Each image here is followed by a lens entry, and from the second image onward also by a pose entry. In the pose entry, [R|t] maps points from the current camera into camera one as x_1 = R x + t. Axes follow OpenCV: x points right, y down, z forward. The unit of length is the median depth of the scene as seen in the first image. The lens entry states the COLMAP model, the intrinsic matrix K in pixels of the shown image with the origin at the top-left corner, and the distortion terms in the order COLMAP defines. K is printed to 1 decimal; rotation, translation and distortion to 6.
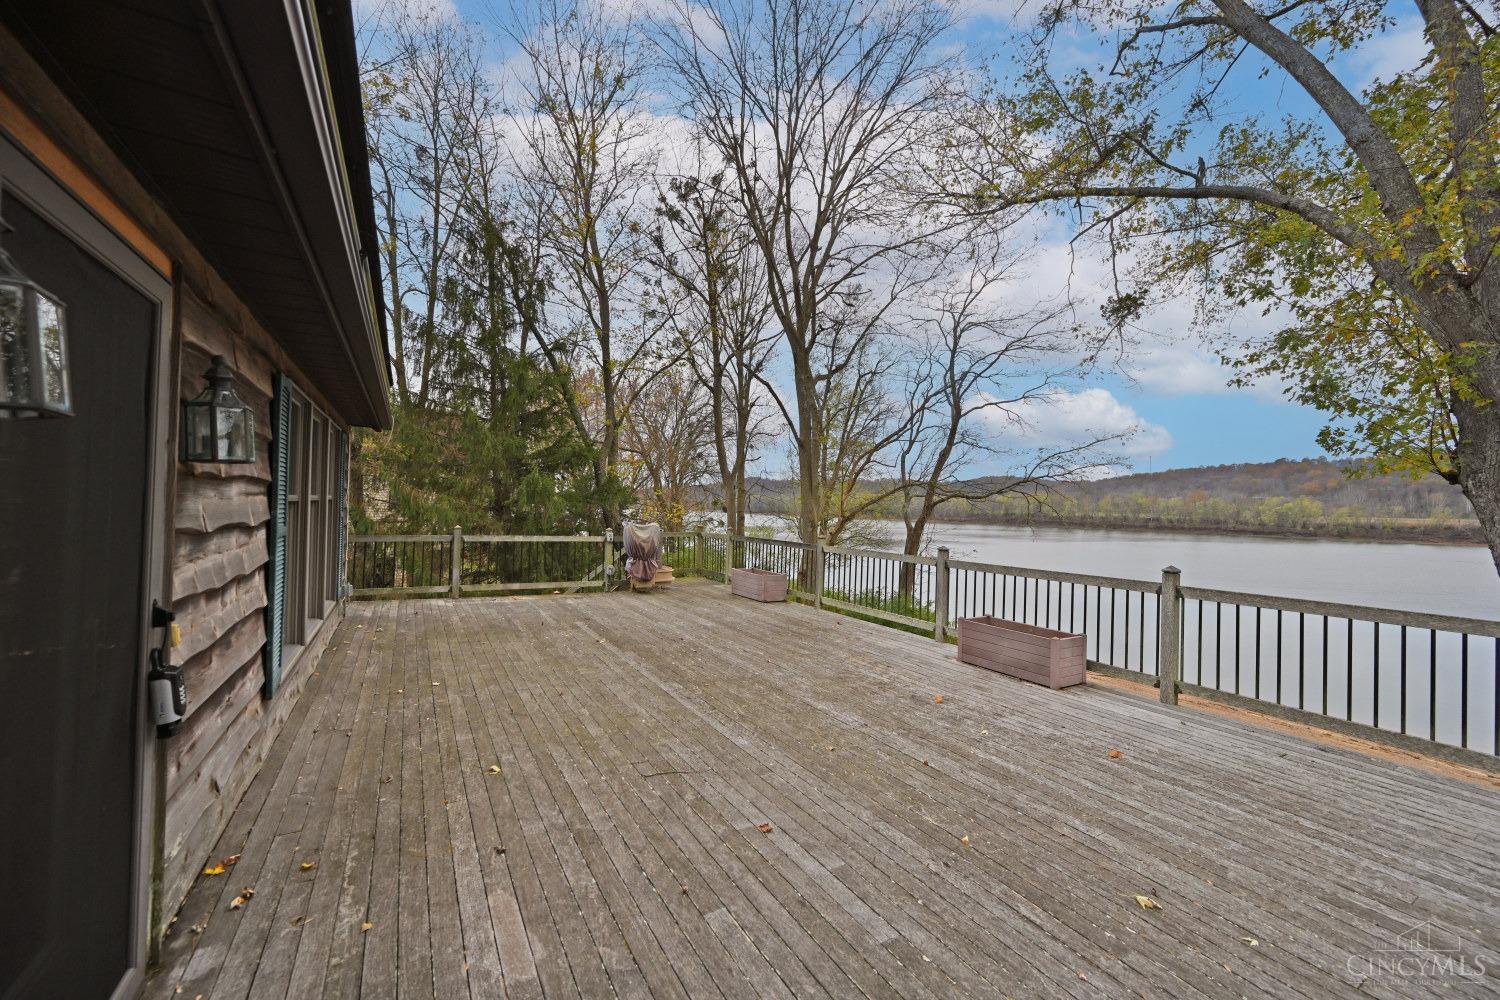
lens RADIAL K [[605.2, 0, 747.5], [0, 605.2, 501.9], [0, 0, 1]] dist [0.000026, 0.000388]
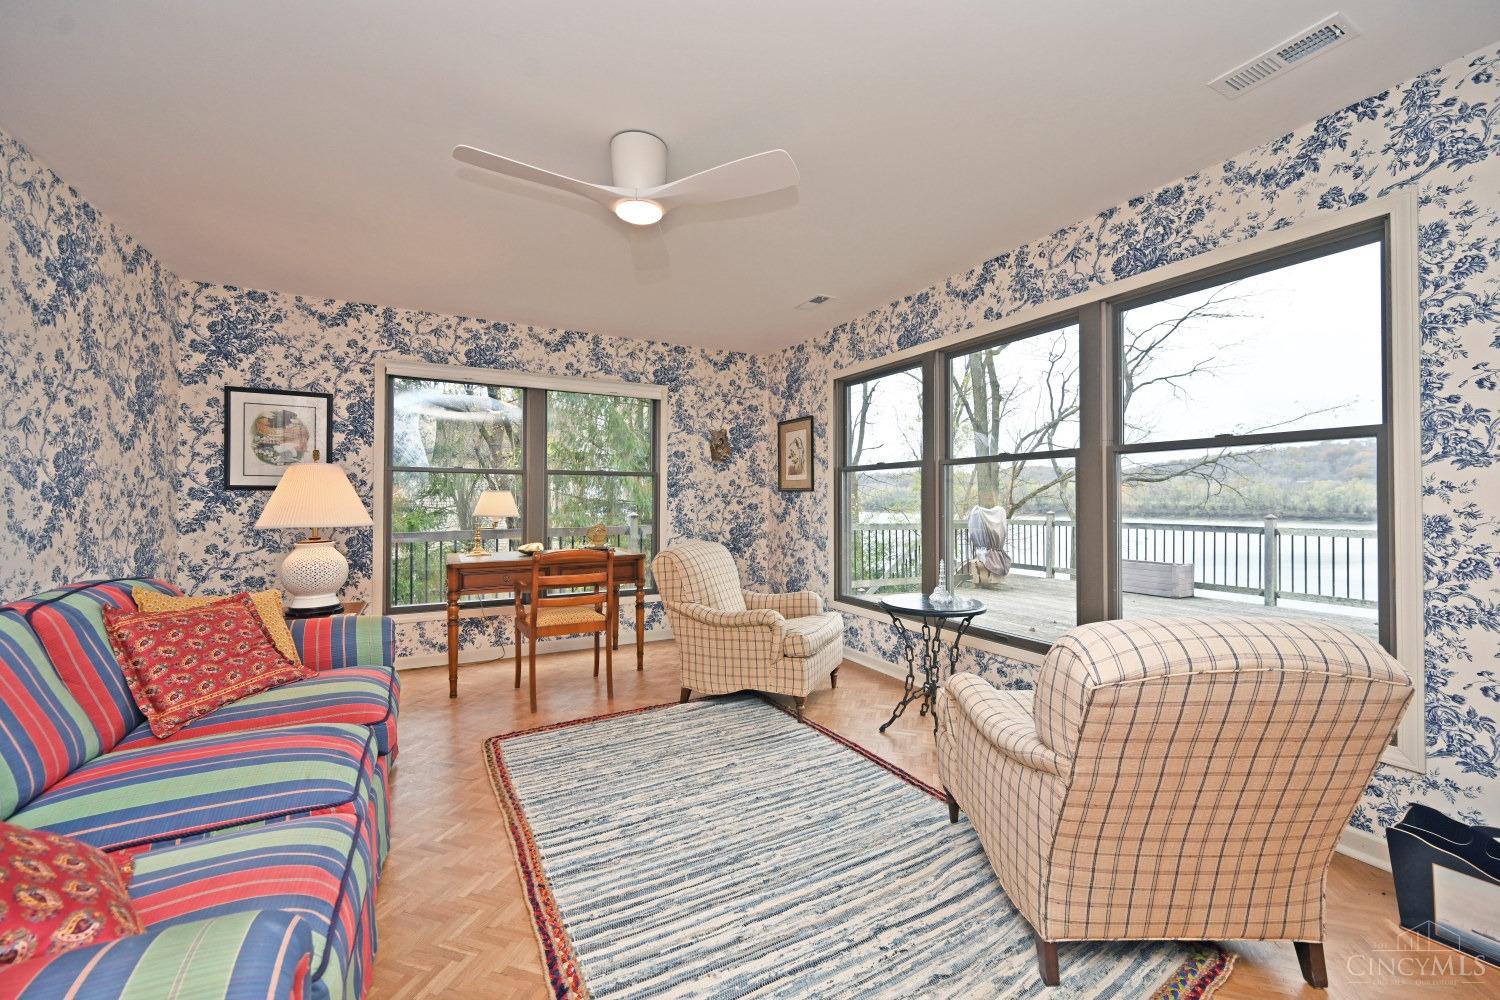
lens RADIAL K [[605.2, 0, 748.0], [0, 605.2, 499.9], [0, 0, 1]] dist [0.000026, 0.000388]
pose [[0.998833, -0.018133, -0.044767, -0.380240], [0.018392, 0.999816, 0.005375, 0.073507], [0.044661, -0.006192, 0.998983, -0.366428]]
